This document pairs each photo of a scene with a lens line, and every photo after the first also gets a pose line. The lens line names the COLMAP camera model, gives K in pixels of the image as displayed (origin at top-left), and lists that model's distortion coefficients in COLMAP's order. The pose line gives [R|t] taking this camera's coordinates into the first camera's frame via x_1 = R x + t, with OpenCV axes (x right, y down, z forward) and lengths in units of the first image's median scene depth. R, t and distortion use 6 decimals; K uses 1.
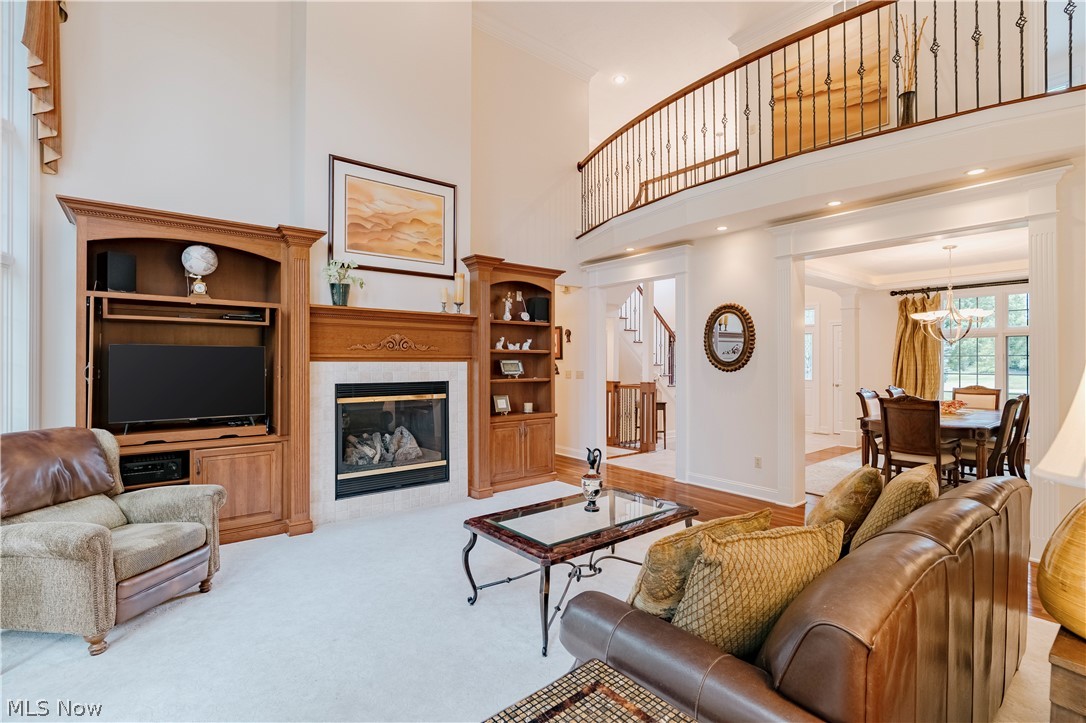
lens RADIAL K [[498.1, 0, 543.0], [0, 498.1, 361.5], [0, 0, 1]] dist [-0.001753, -0.000116]
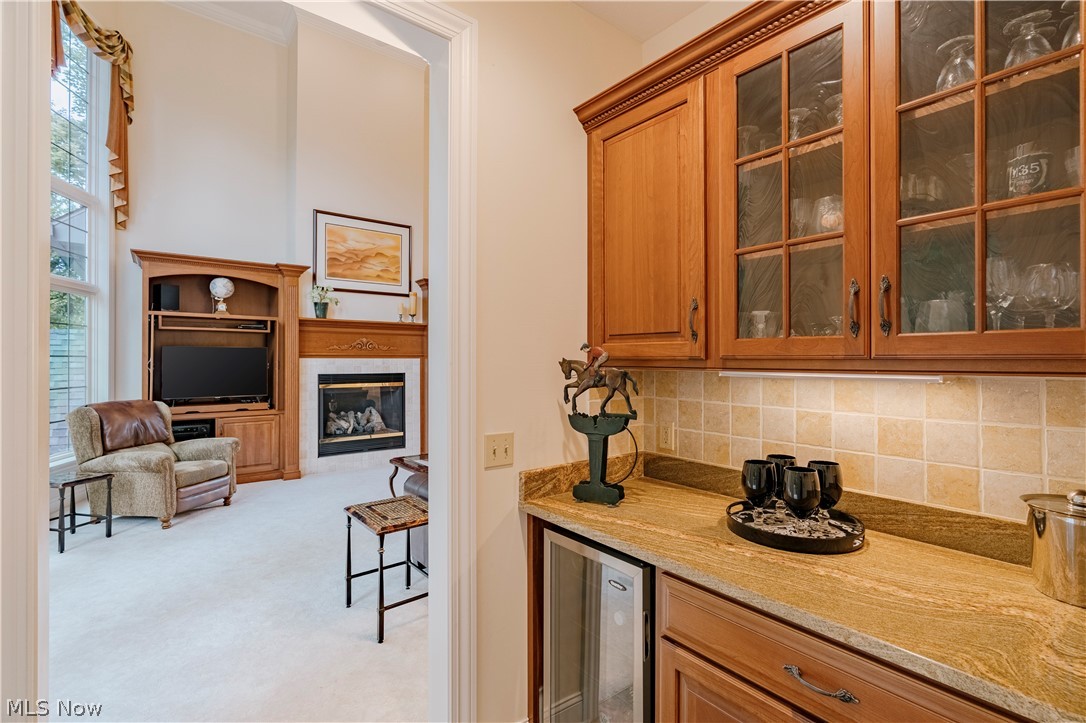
lens RADIAL K [[491.1, 0, 546.9], [0, 491.1, 358.9], [0, 0, 1]] dist [-0.007411, 0.000323]
pose [[0.999992, 0.000895, -0.003792, 0.245581], [-0.000891, 0.999999, 0.000937, 0.000482], [0.003793, -0.000933, 0.999992, -0.395592]]
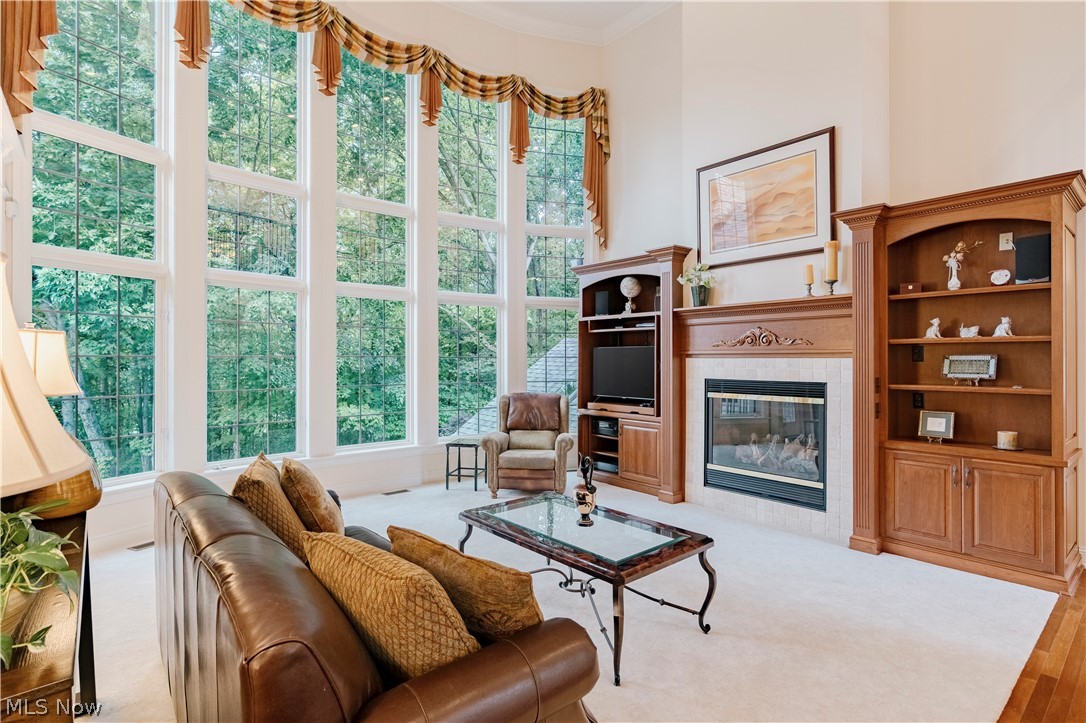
lens RADIAL K [[533.2, 0, 544.6], [0, 533.2, 355.6], [0, 0, 1]] dist [-0.002273, -0.000129]
pose [[0.032431, -0.004351, -0.999465, 0.785864], [0.002907, 0.999987, -0.004259, -0.000923], [0.999470, -0.002767, 0.032443, 0.668458]]
